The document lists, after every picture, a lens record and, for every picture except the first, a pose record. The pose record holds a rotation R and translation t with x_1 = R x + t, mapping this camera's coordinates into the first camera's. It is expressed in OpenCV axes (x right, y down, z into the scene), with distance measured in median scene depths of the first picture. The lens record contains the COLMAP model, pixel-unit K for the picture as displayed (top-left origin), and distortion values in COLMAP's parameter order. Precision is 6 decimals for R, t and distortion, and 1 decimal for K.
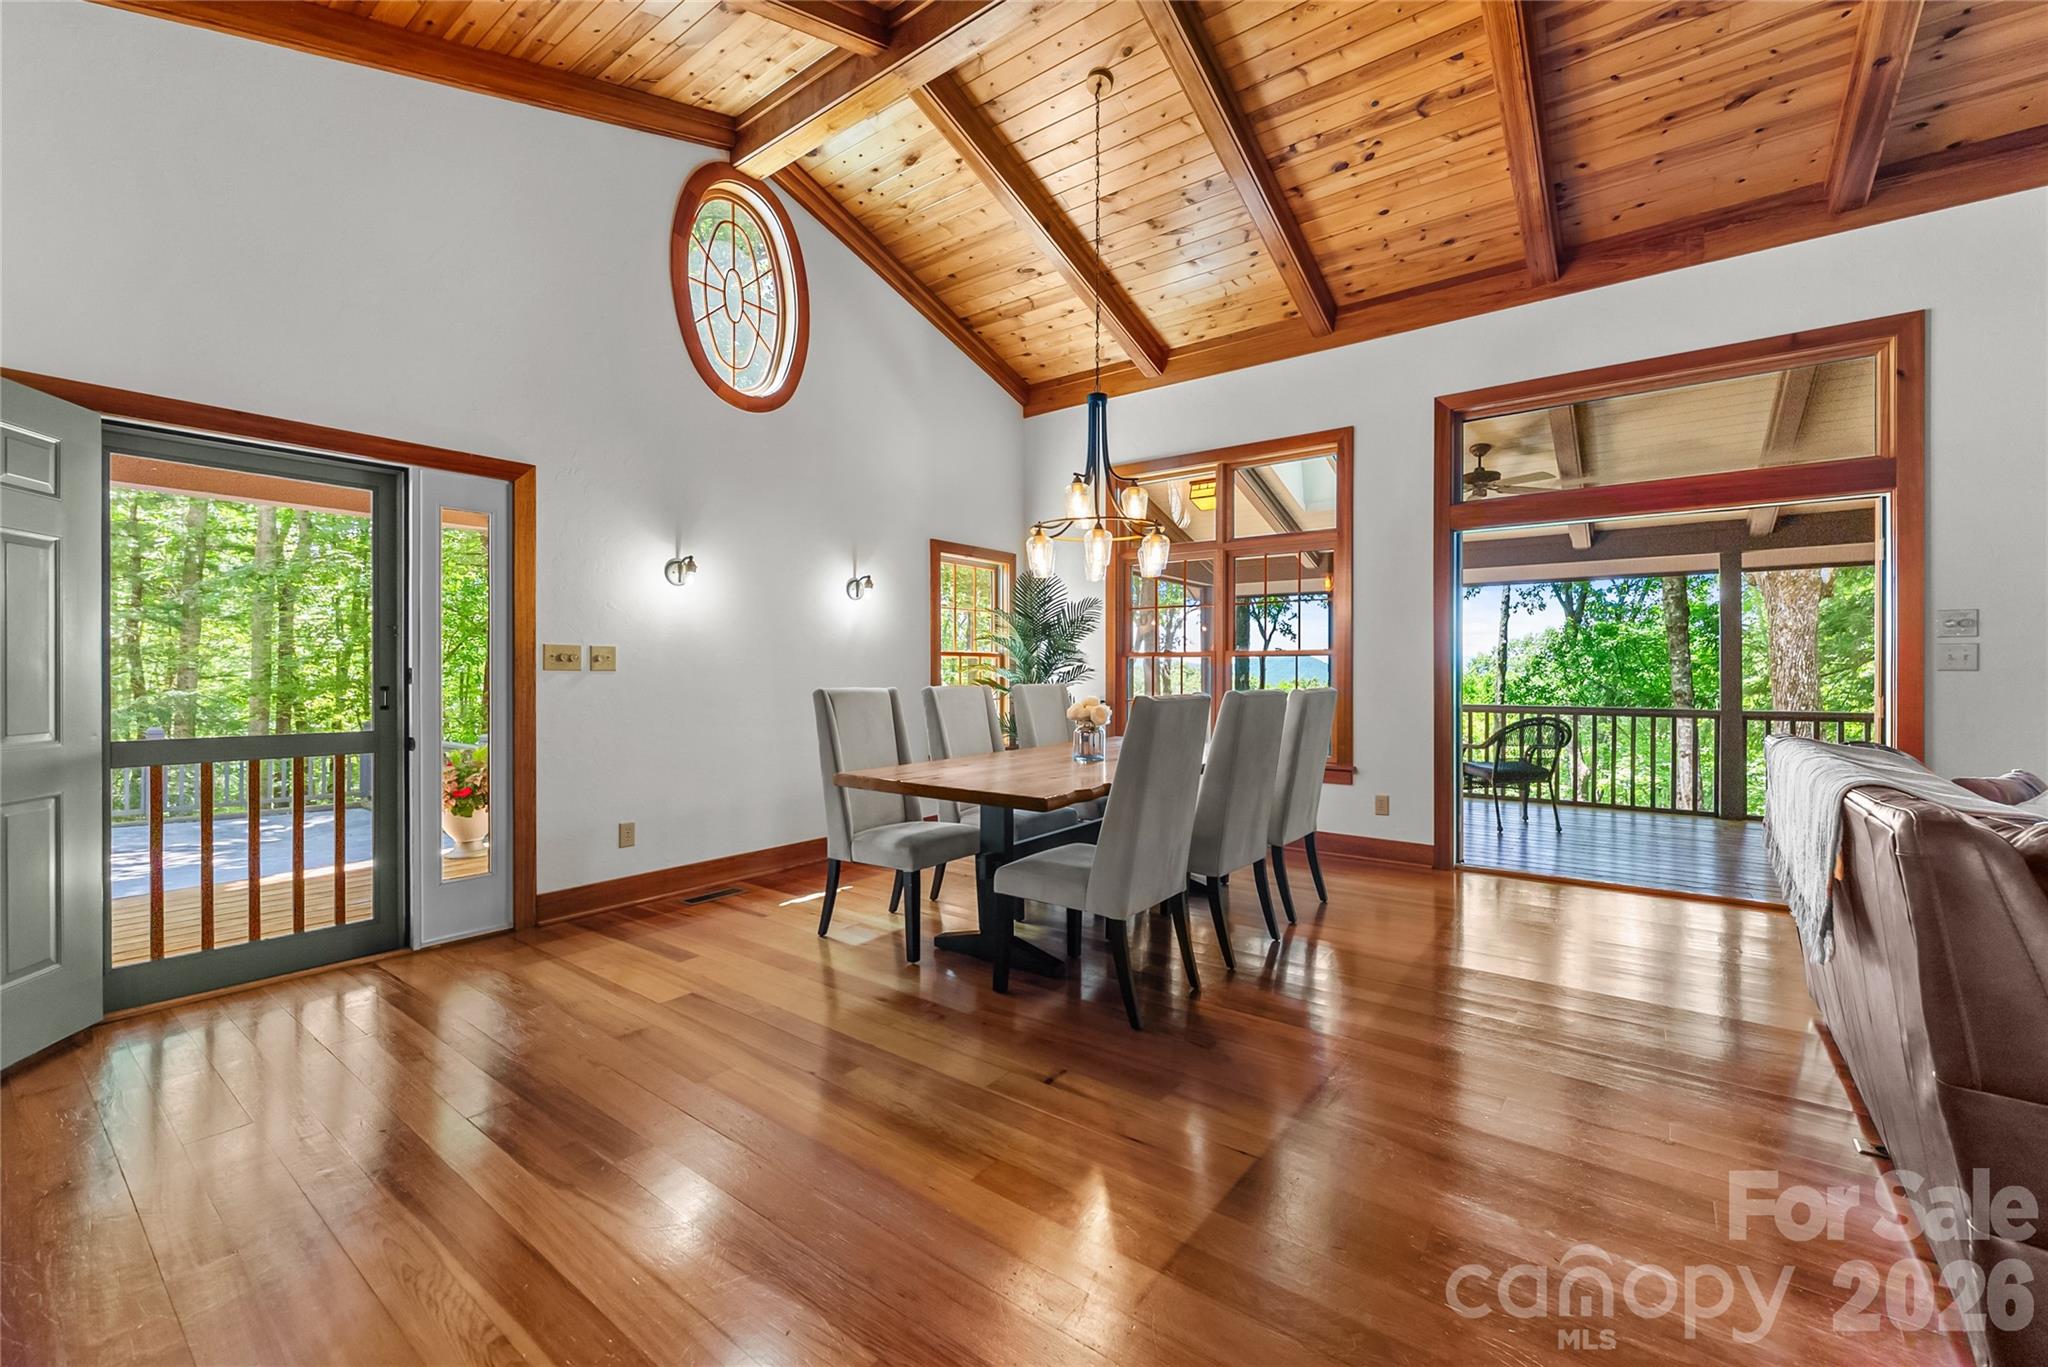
lens RADIAL K [[828.2, 0, 1021.8], [0, 828.2, 672.1], [0, 0, 1]] dist [-0.002030, 0.000002]
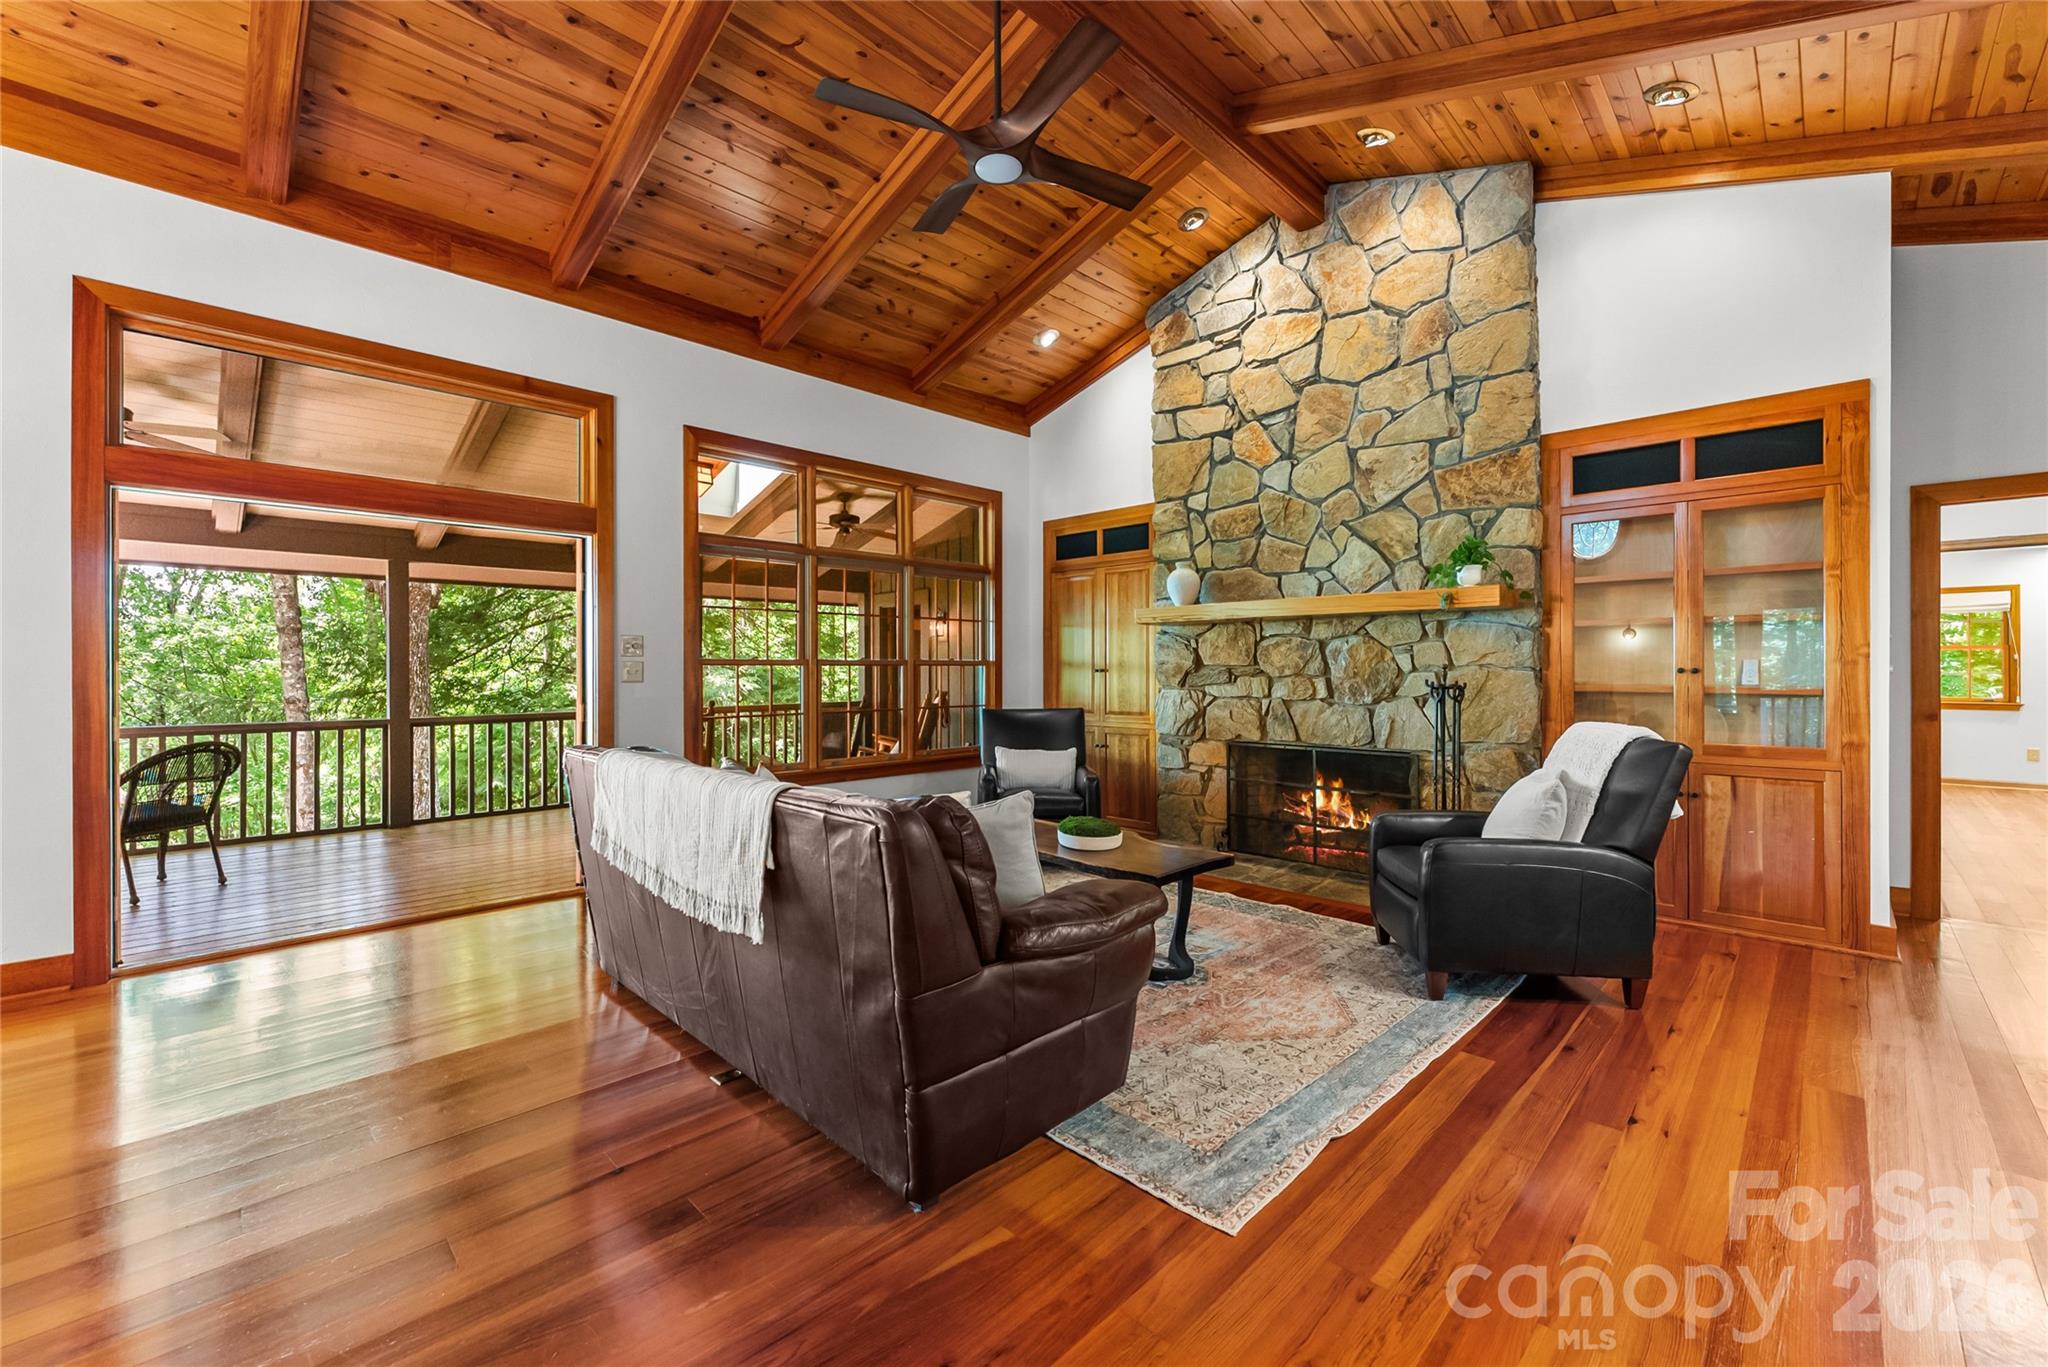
lens RADIAL K [[828.2, 0, 1032.1], [0, 828.2, 669.8], [0, 0, 1]] dist [-0.002030, 0.000002]
pose [[0.123533, 0.000420, 0.992340, -0.053213], [0.002405, 0.999997, -0.000723, -0.012143], [-0.992338, 0.002476, 0.123532, 0.139845]]
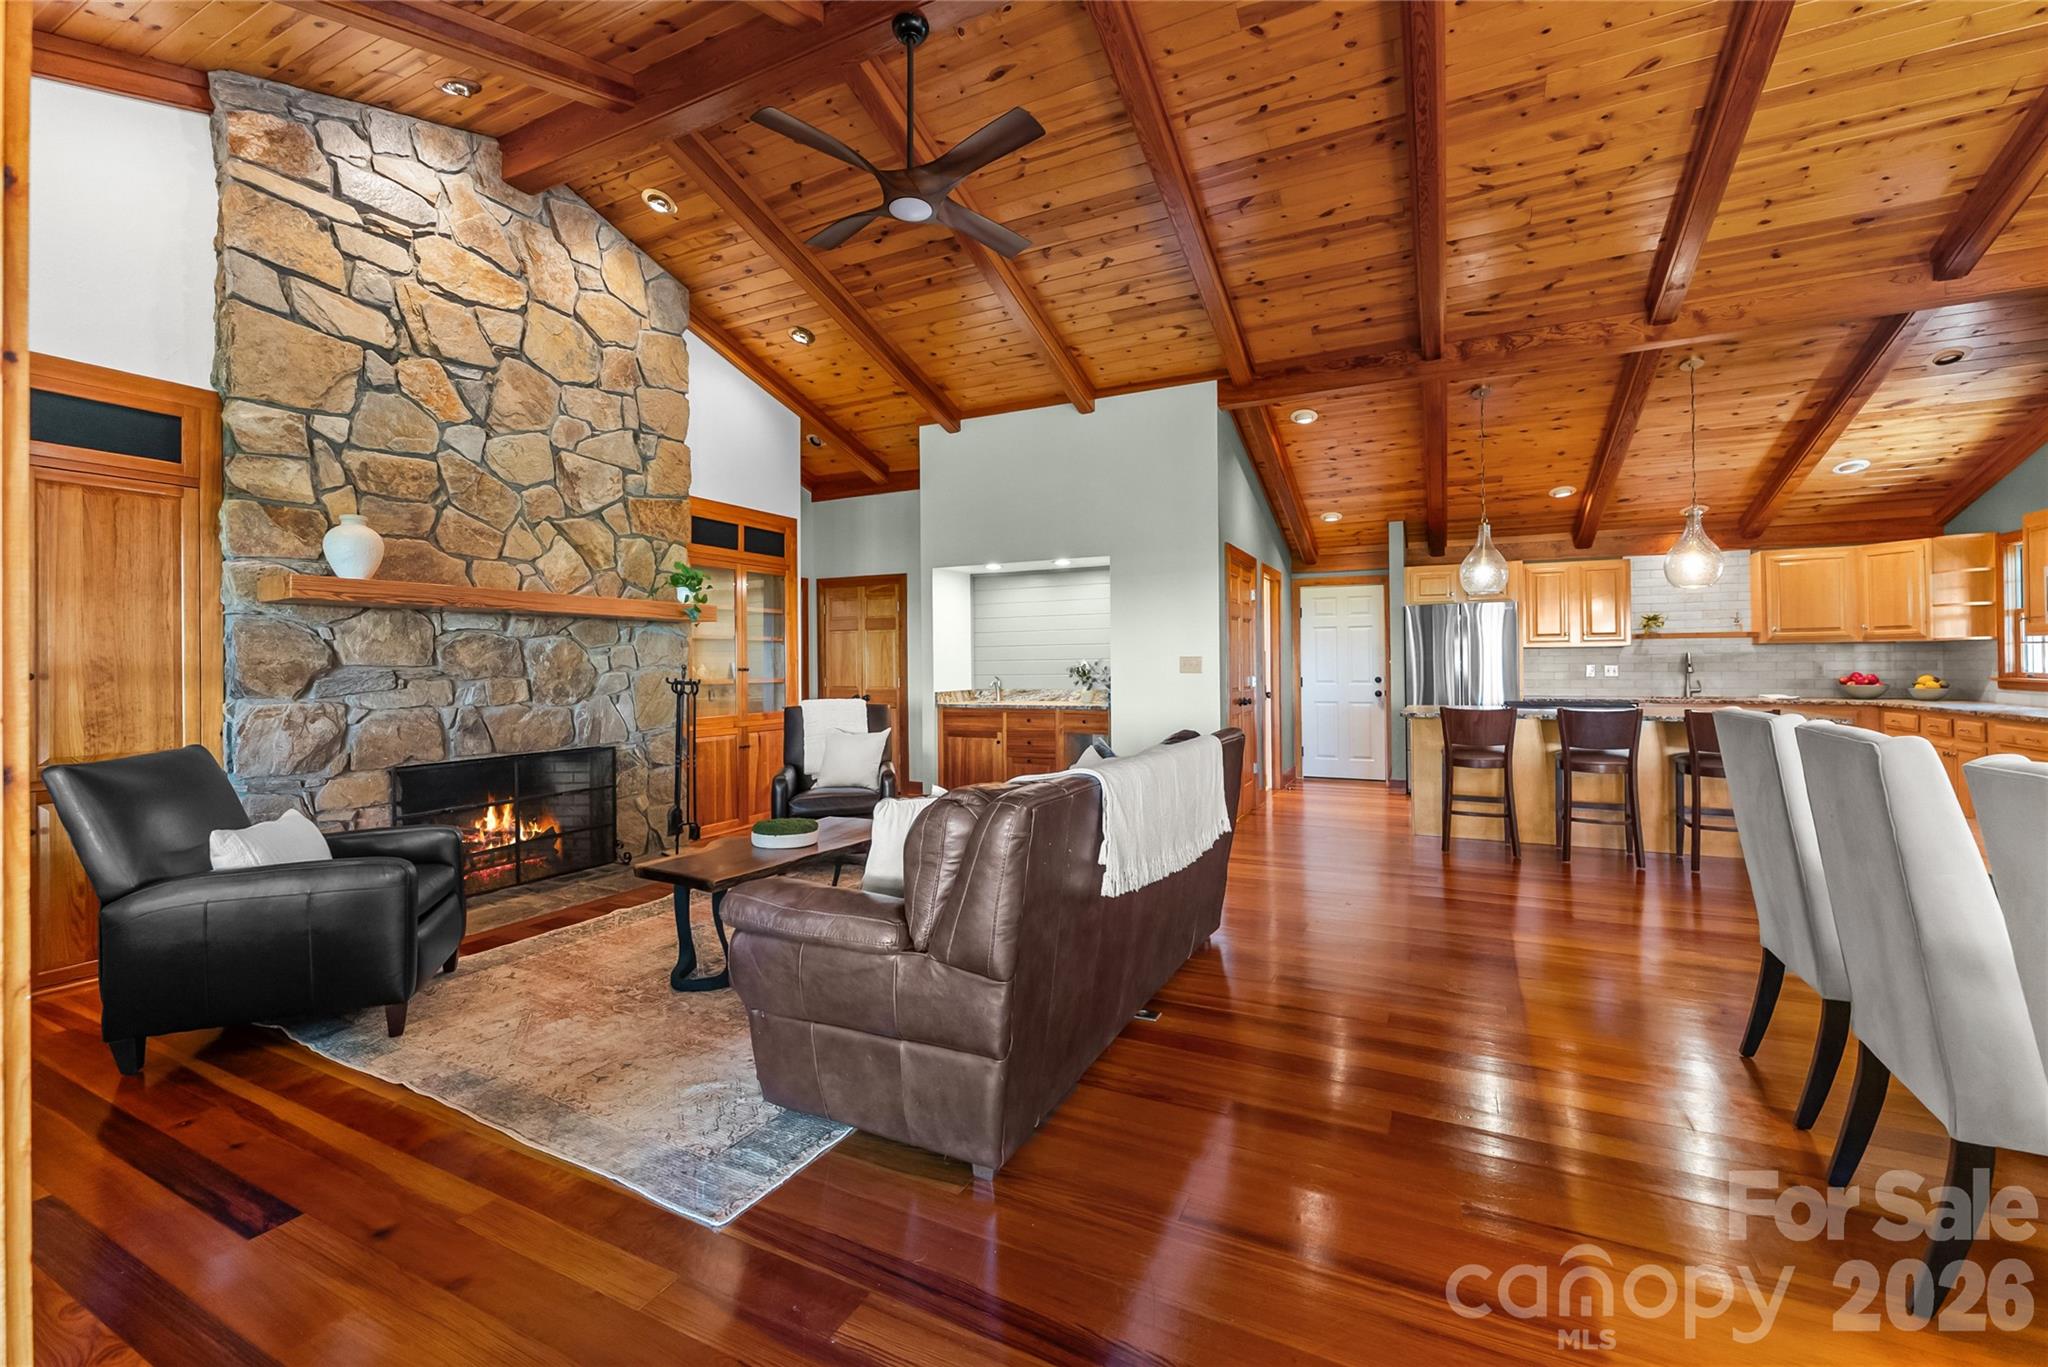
lens RADIAL K [[828.2, 0, 1039.4], [0, 828.2, 649.2], [0, 0, 1]] dist [-0.002030, 0.000002]
pose [[-0.982699, -0.000007, -0.185210, 0.527719], [0.003076, 0.999861, -0.016360, -0.018487], [0.185185, -0.016647, -0.982563, 0.858510]]
